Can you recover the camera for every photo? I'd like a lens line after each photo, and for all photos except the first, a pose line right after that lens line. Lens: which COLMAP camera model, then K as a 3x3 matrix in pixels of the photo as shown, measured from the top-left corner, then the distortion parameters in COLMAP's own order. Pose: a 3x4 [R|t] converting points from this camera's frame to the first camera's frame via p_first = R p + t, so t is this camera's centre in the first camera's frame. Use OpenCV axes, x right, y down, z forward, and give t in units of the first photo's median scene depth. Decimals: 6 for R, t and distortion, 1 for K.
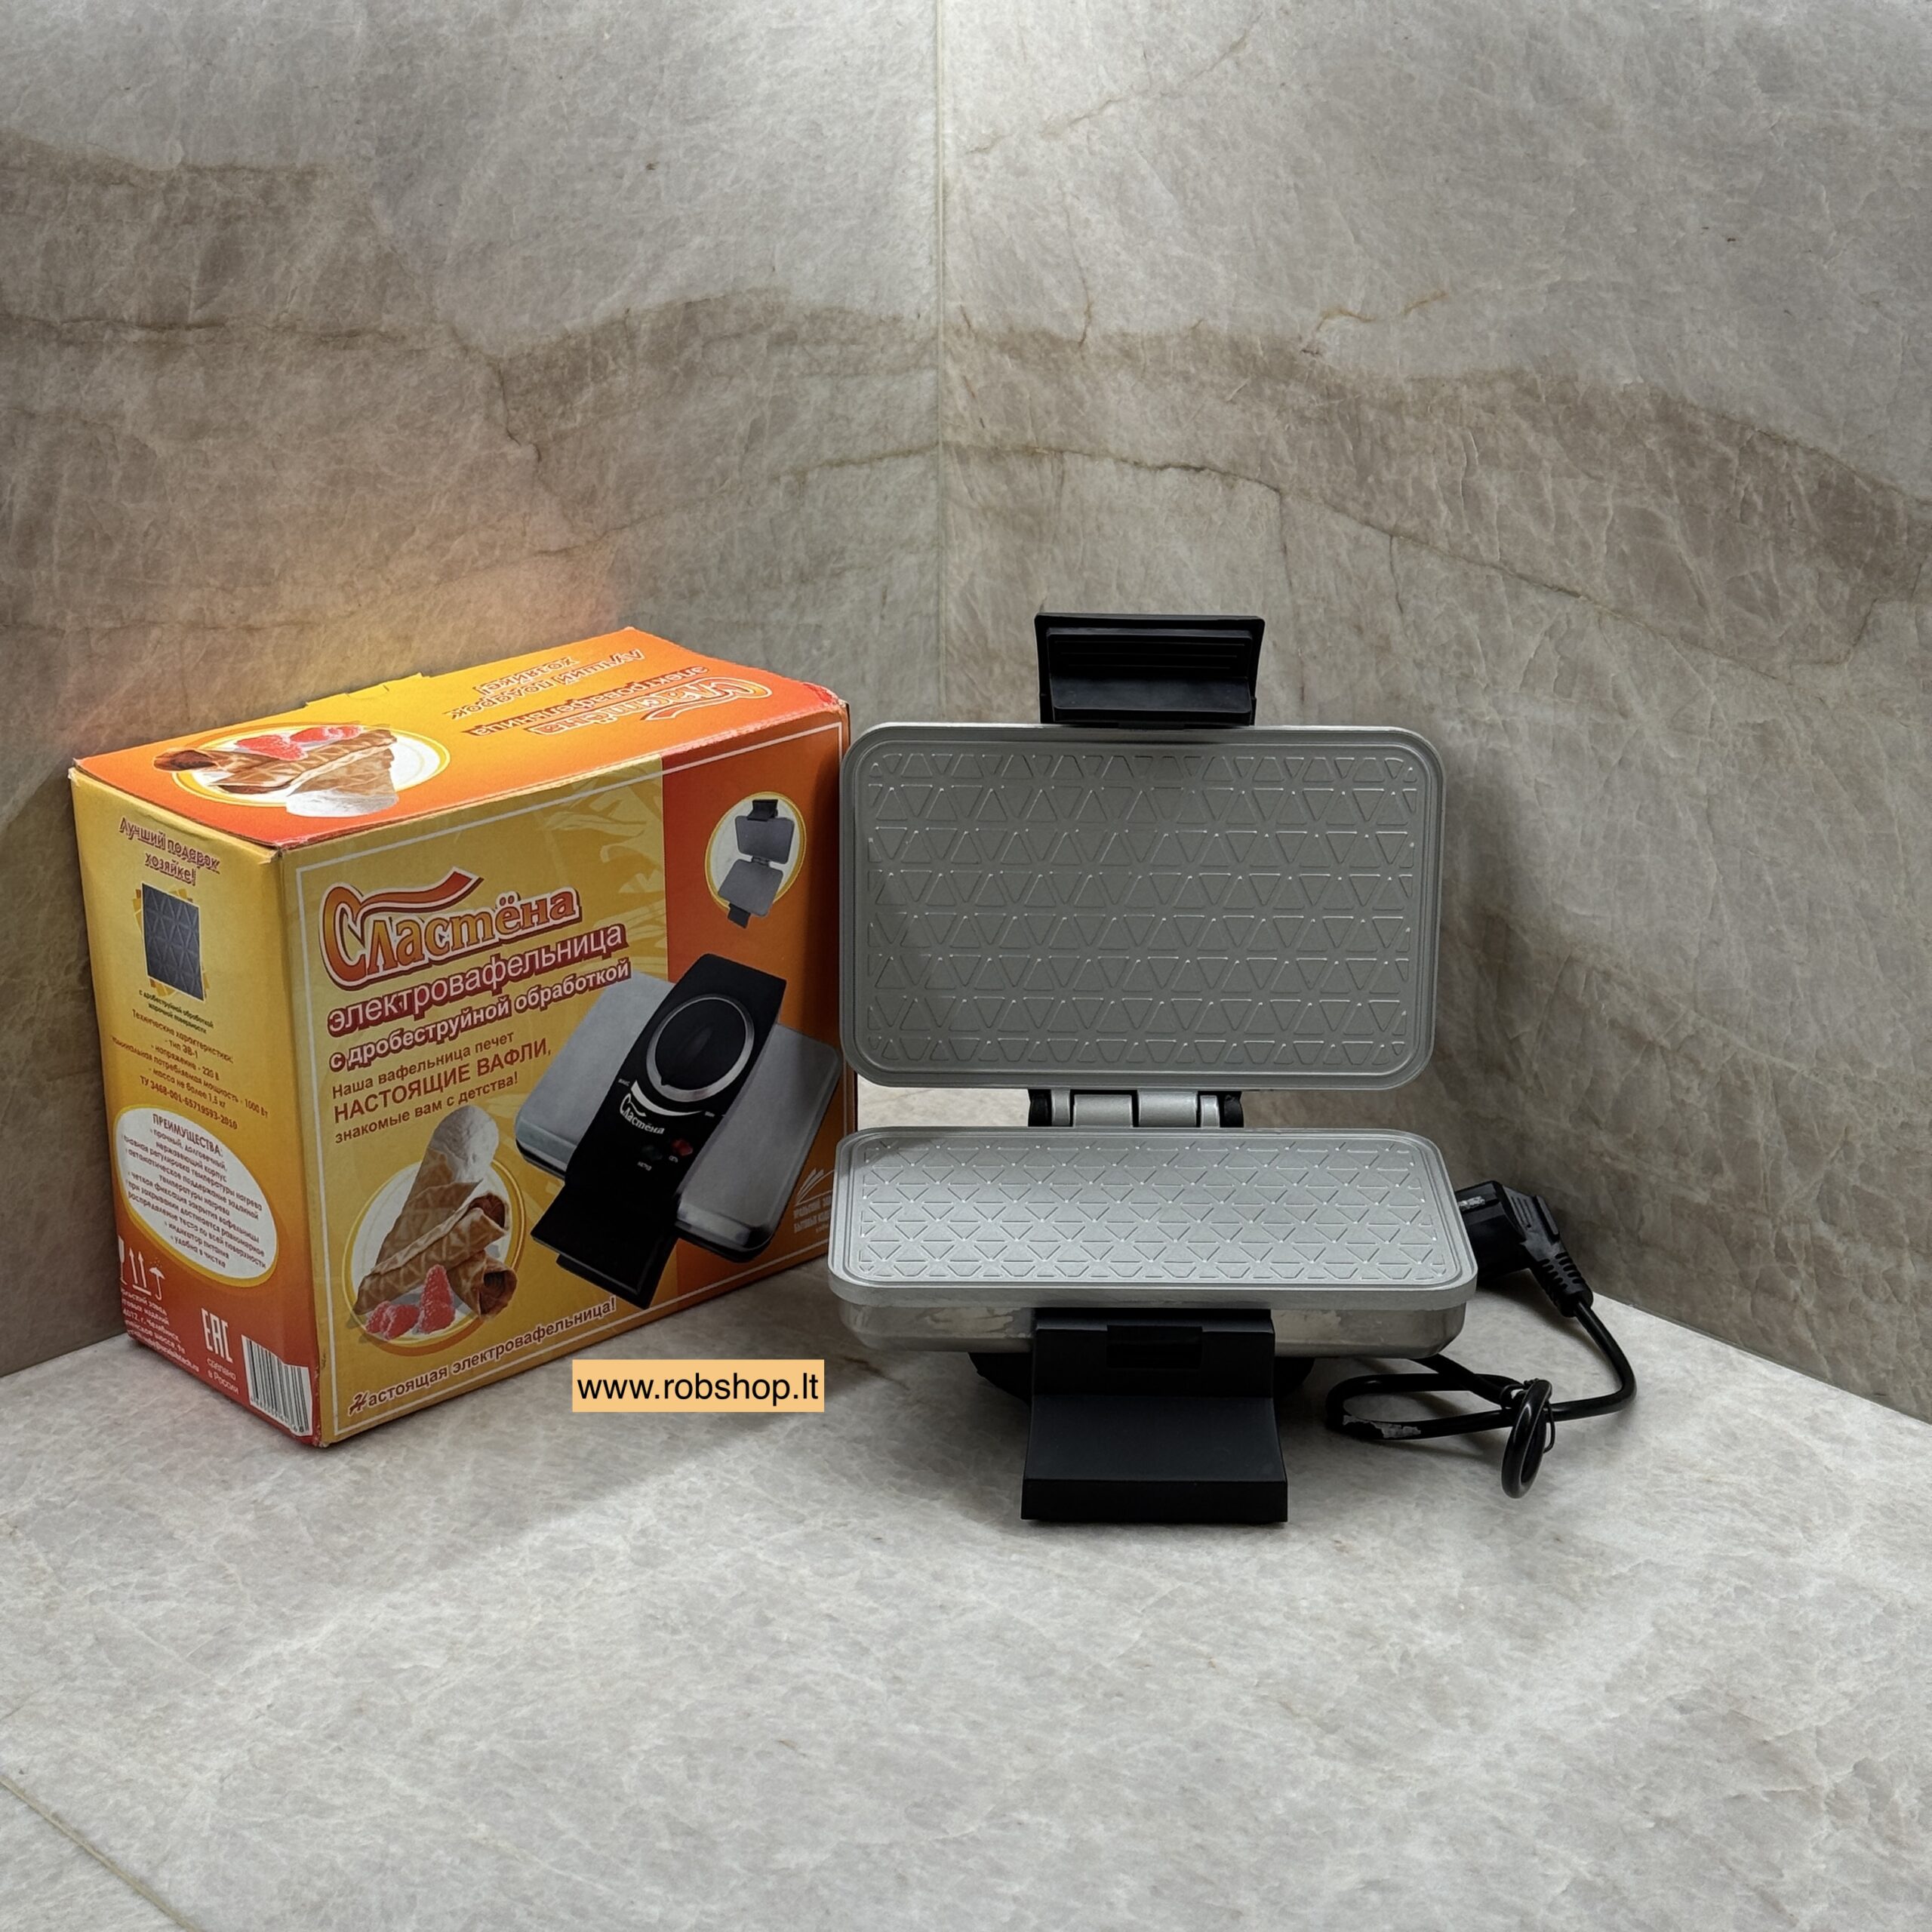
lens RADIAL K [[3631.7, 0, 980.7], [0, 3631.7, 967.9], [0, 0, 1]] dist [0.136065, 0.000000]
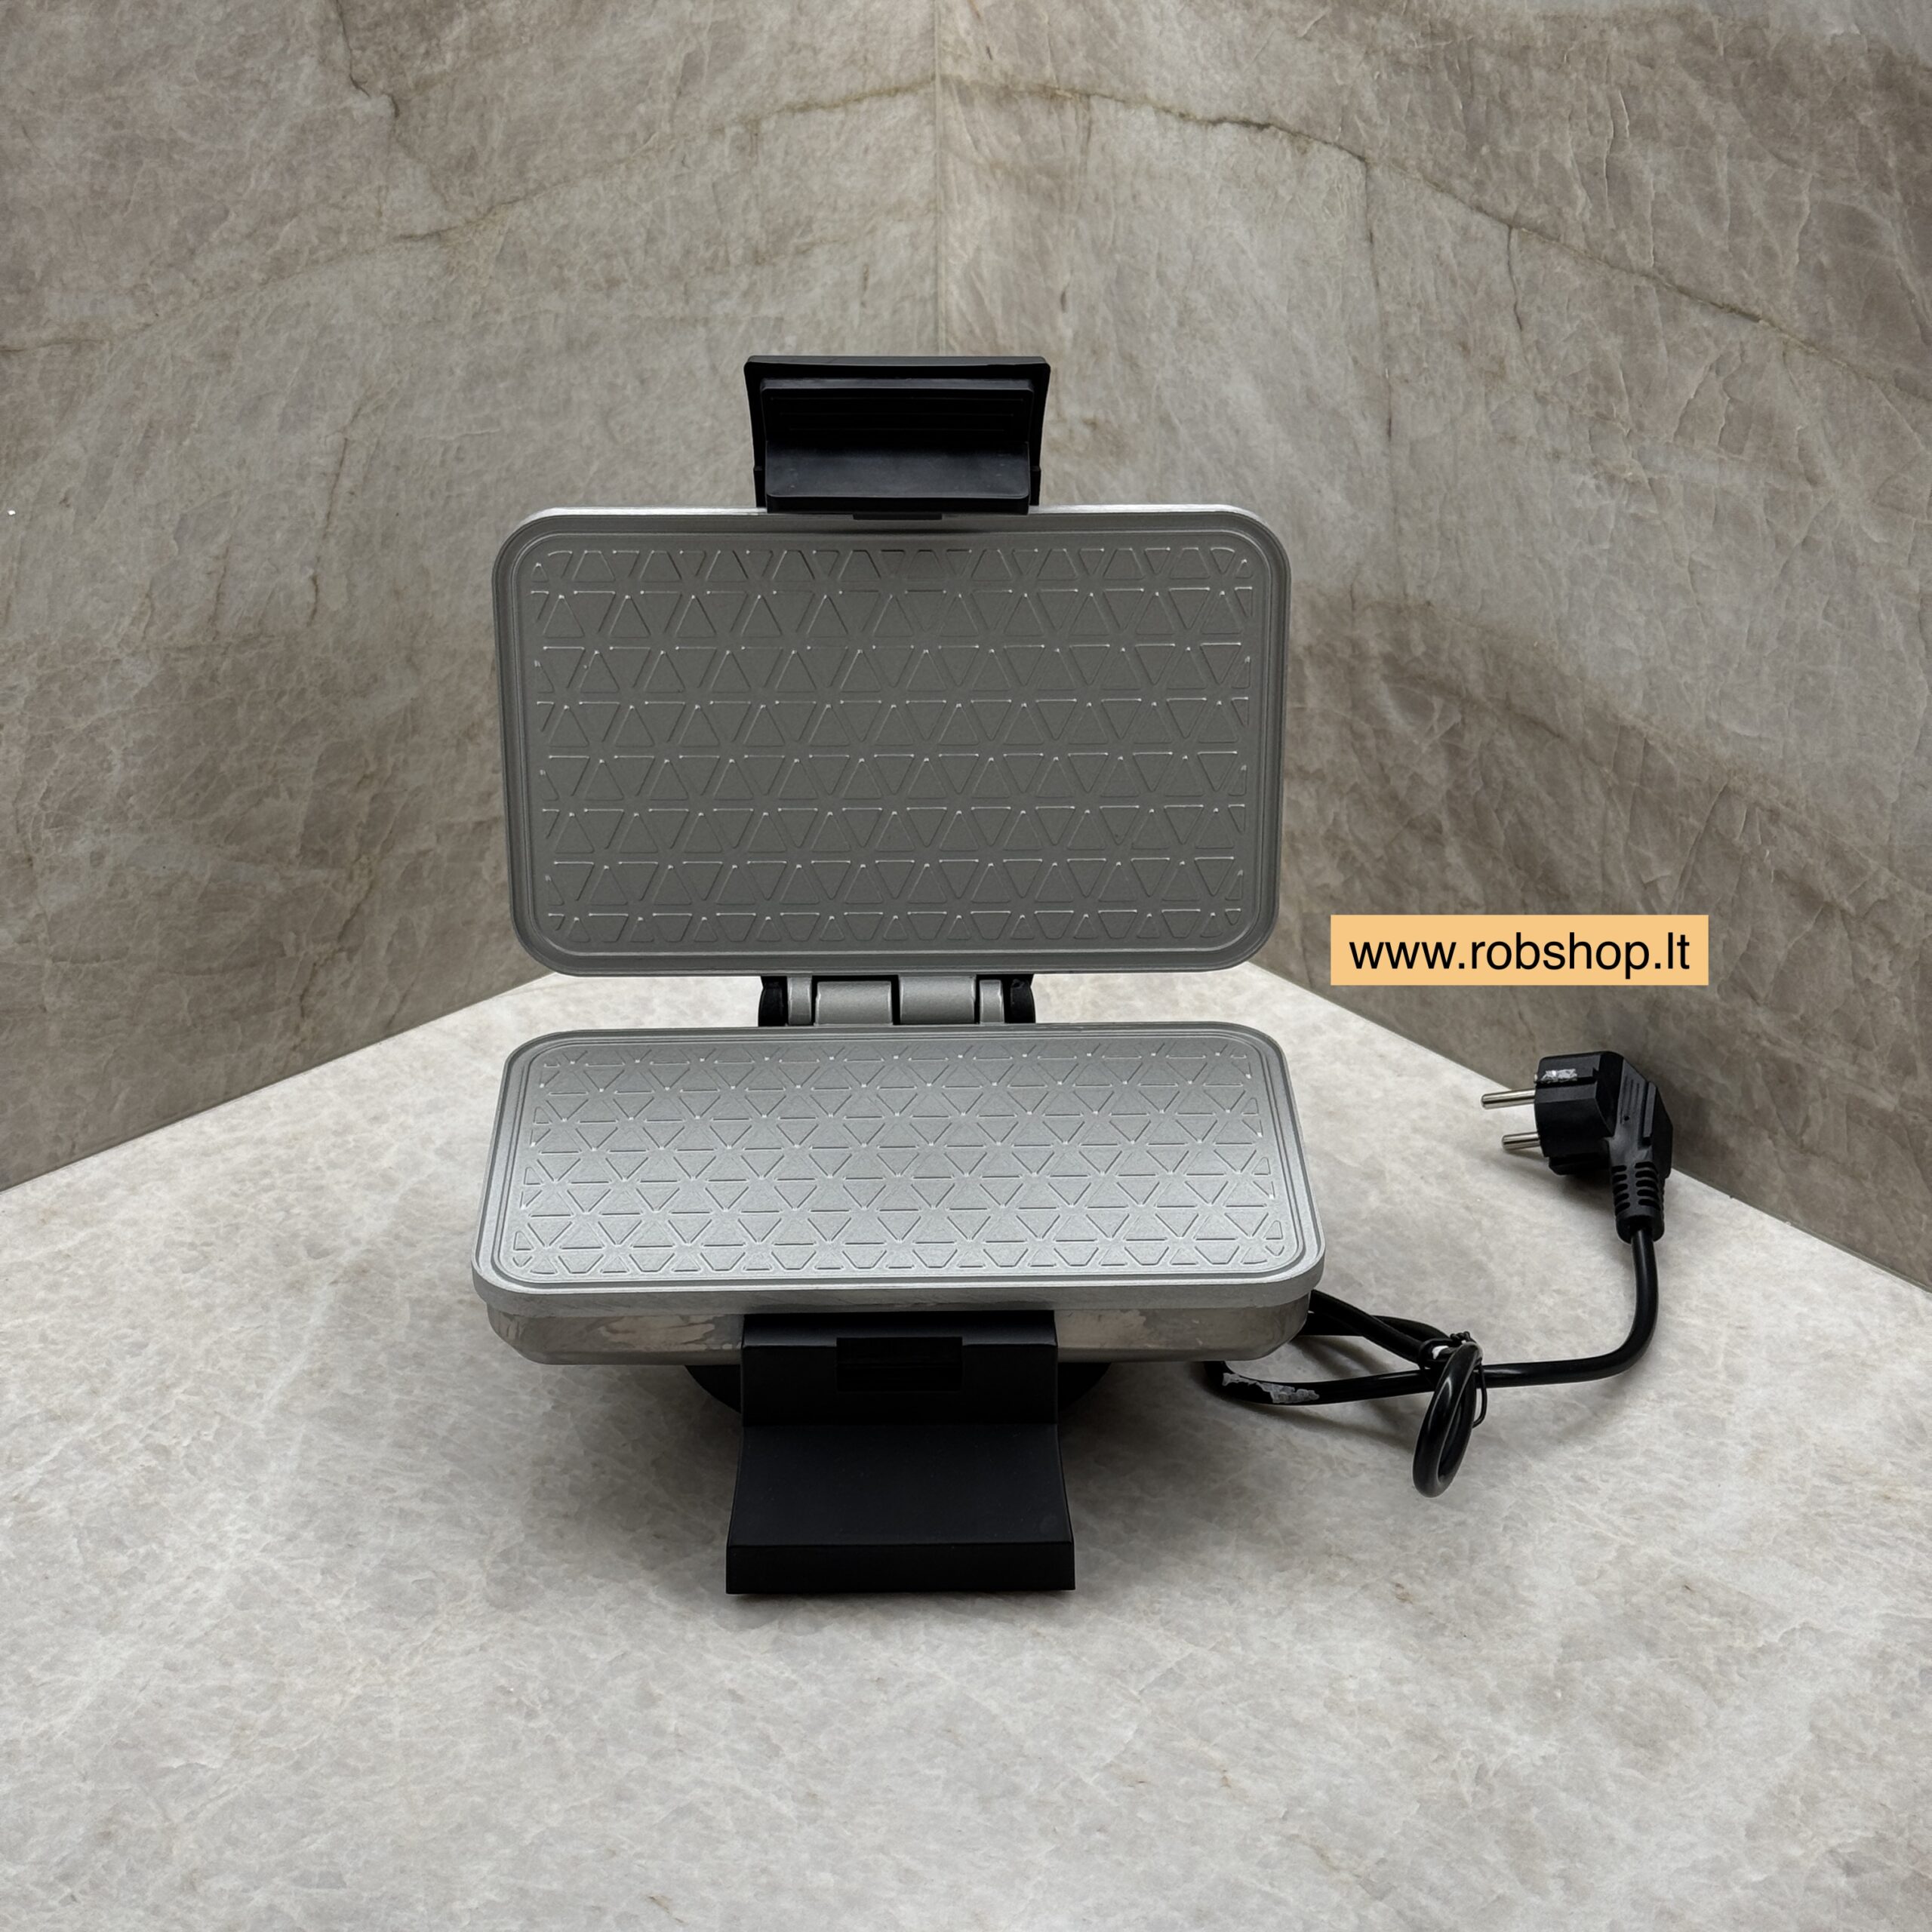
lens RADIAL K [[3631.7, 0, 976.9], [0, 3631.7, 964.3], [0, 0, 1]] dist [0.136065, 0.000000]
pose [[0.999336, 0.011990, -0.034405, 0.030264], [-0.007356, 0.991249, 0.131797, -0.067092], [0.035684, -0.131456, 0.990680, 0.224334]]
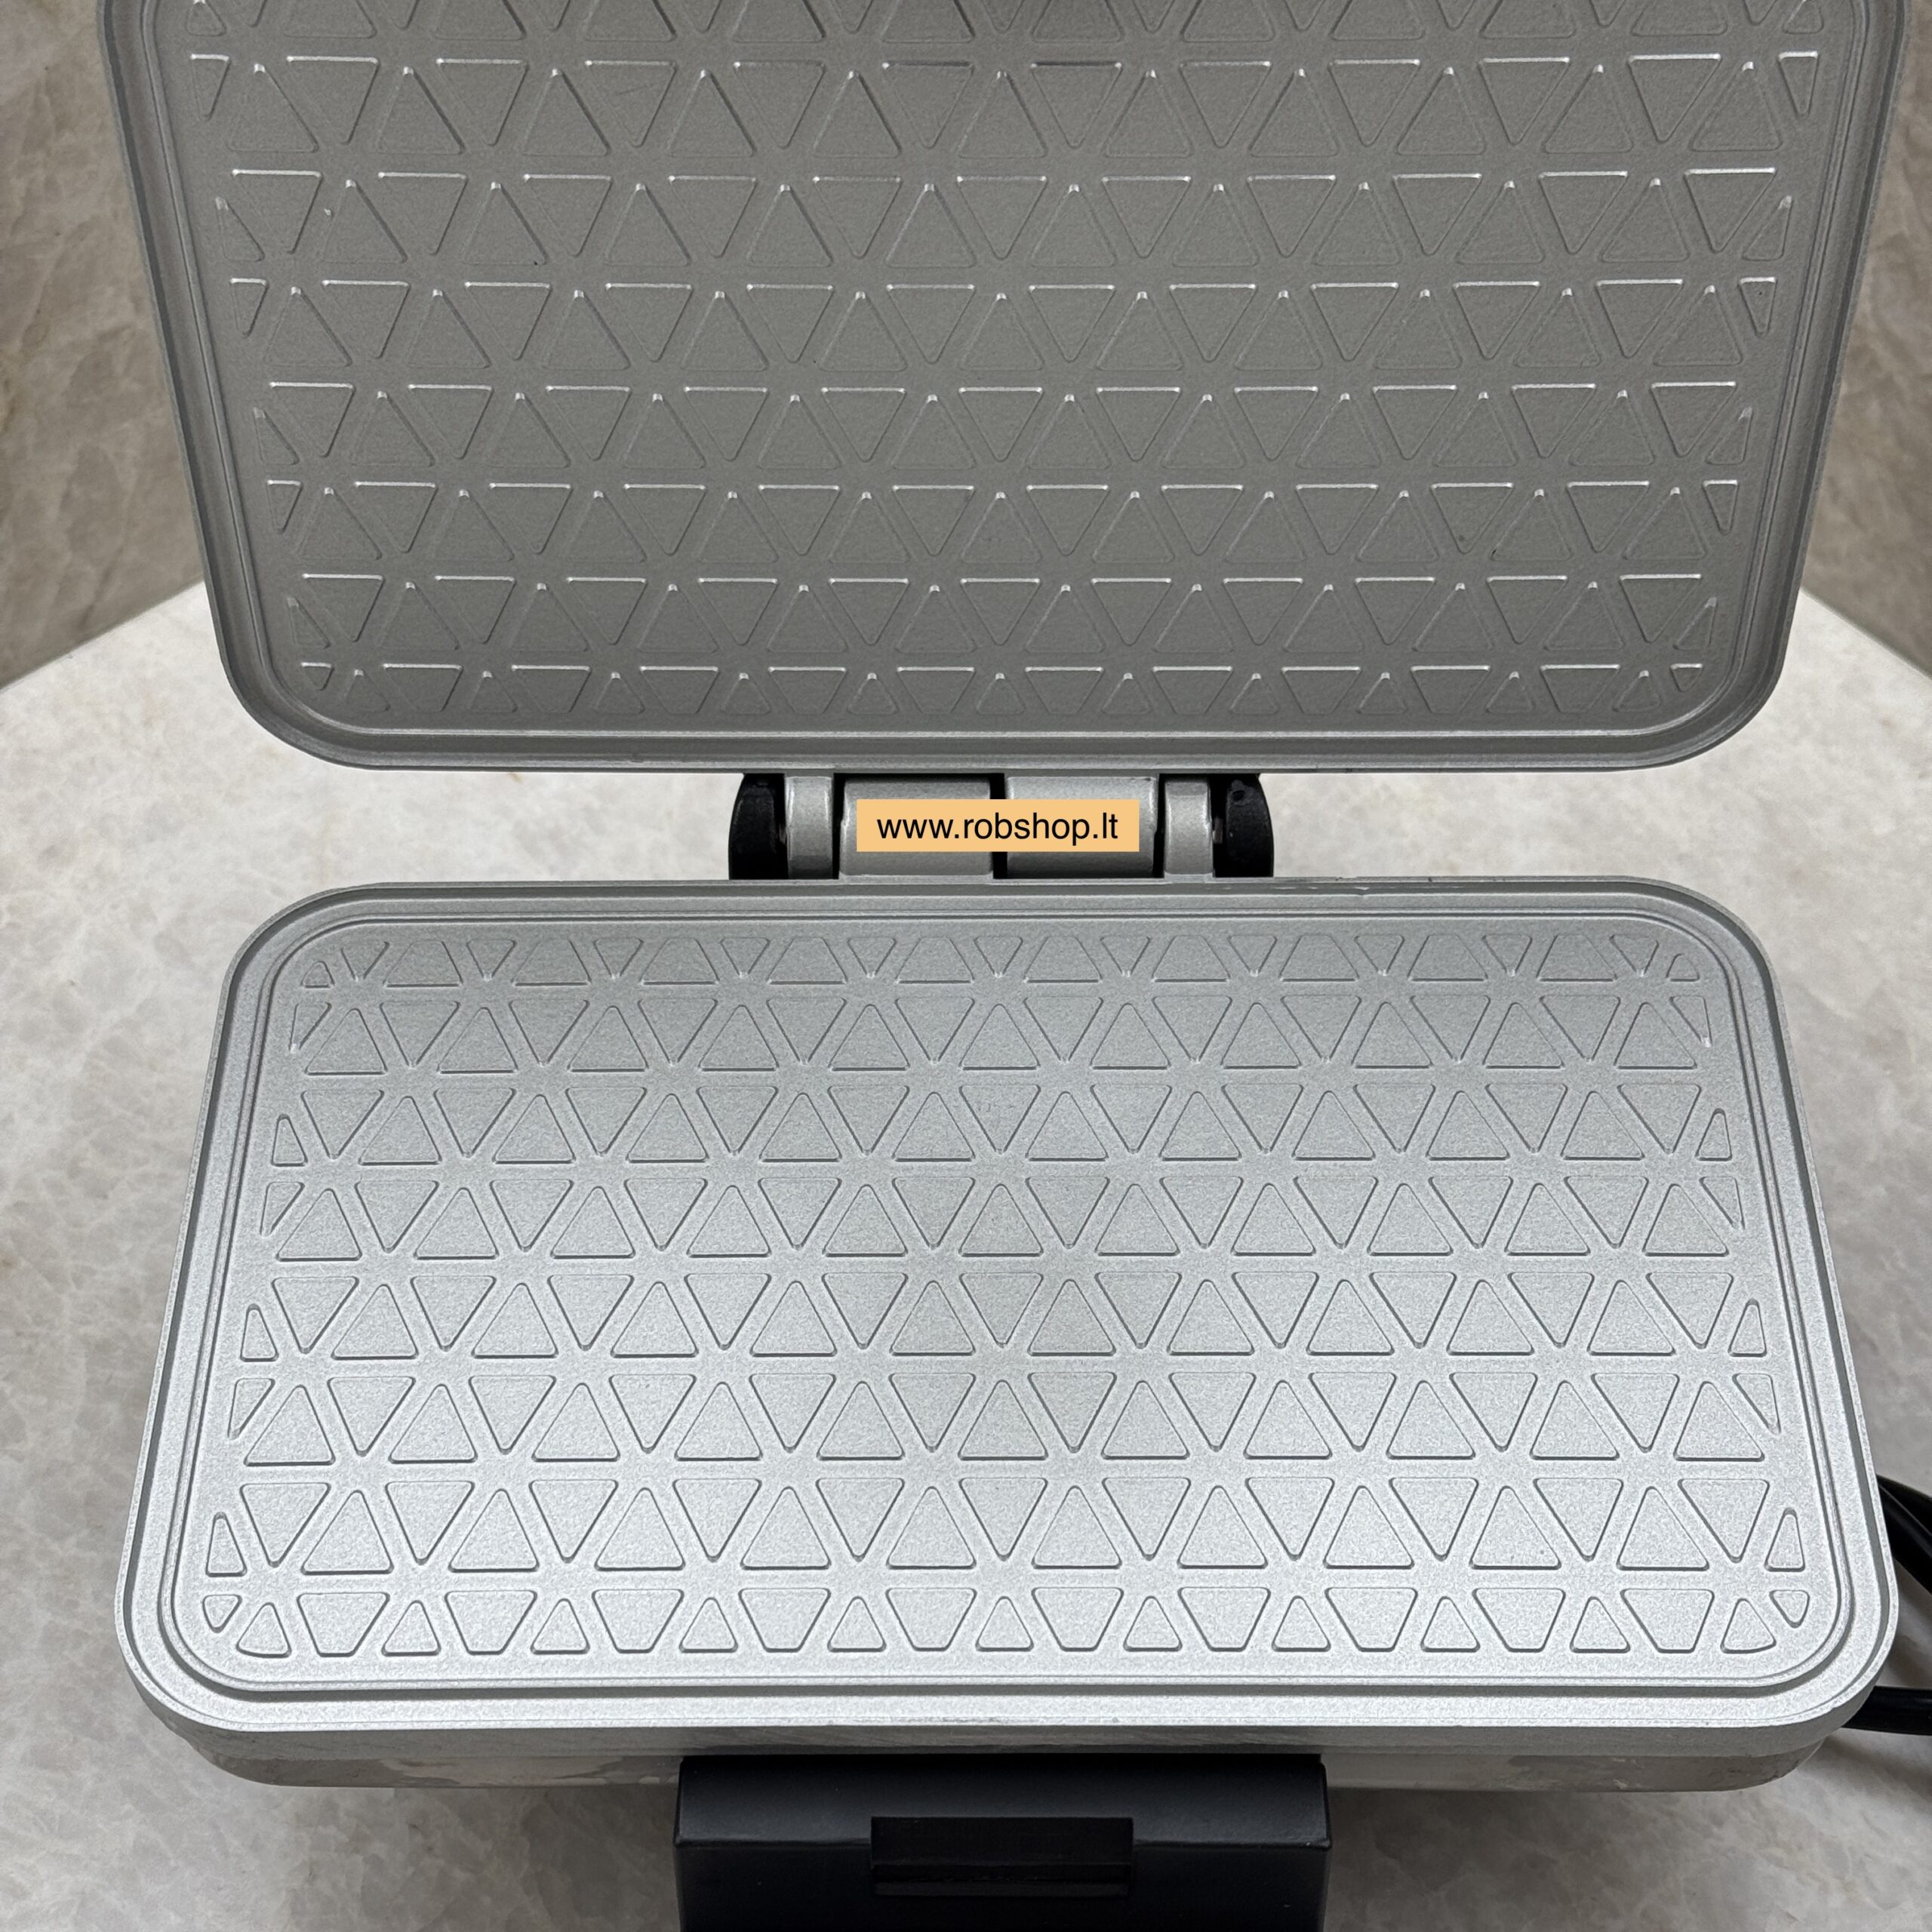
lens RADIAL K [[3631.7, 0, 965.0], [0, 3631.7, 968.1], [0, 0, 1]] dist [0.136065, 0.000000]
pose [[0.997837, 0.040651, -0.051660, 0.003200], [-0.010083, 0.871216, 0.490797, -0.137390], [0.064958, -0.489214, 0.869741, 0.648398]]
